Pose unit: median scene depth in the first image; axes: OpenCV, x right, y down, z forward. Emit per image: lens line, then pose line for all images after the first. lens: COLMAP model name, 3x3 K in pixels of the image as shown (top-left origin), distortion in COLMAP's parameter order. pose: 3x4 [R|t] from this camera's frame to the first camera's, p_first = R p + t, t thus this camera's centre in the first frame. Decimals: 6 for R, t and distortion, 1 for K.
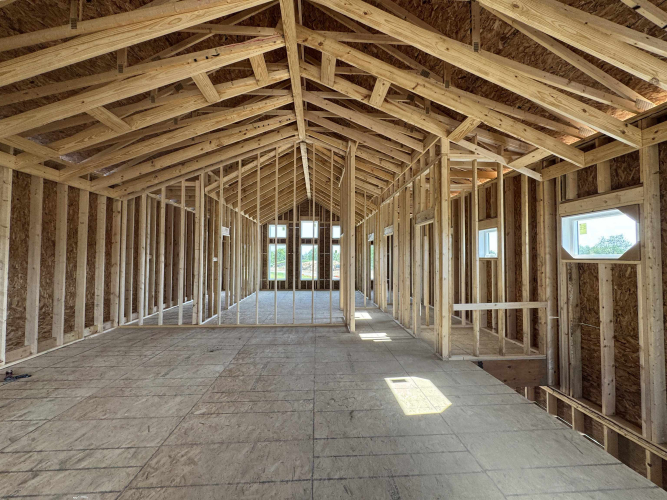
lens RADIAL K [[266.0, 0, 333.5], [0, 266.0, 250.0], [0, 0, 1]] dist [-0.002751, -0.000317]
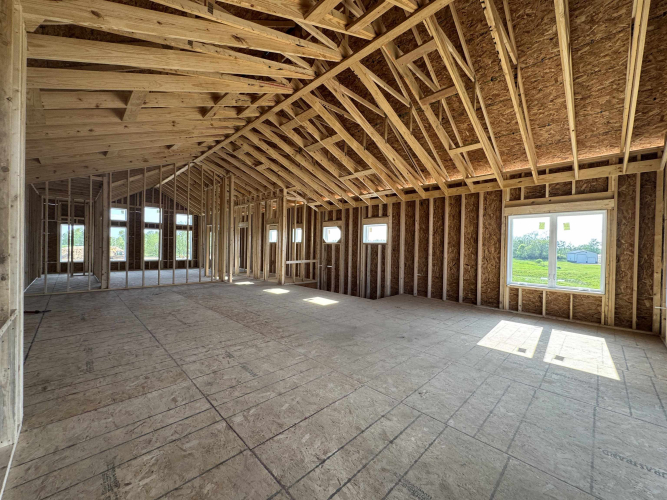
lens RADIAL K [[266.0, 0, 333.5], [0, 266.0, 250.0], [0, 0, 1]] dist [-0.002751, -0.000317]
pose [[0.754431, 0.005306, 0.656358, -0.670772], [-0.035258, 0.998851, 0.032452, 0.013821], [-0.655432, -0.047625, 0.753752, -0.895023]]
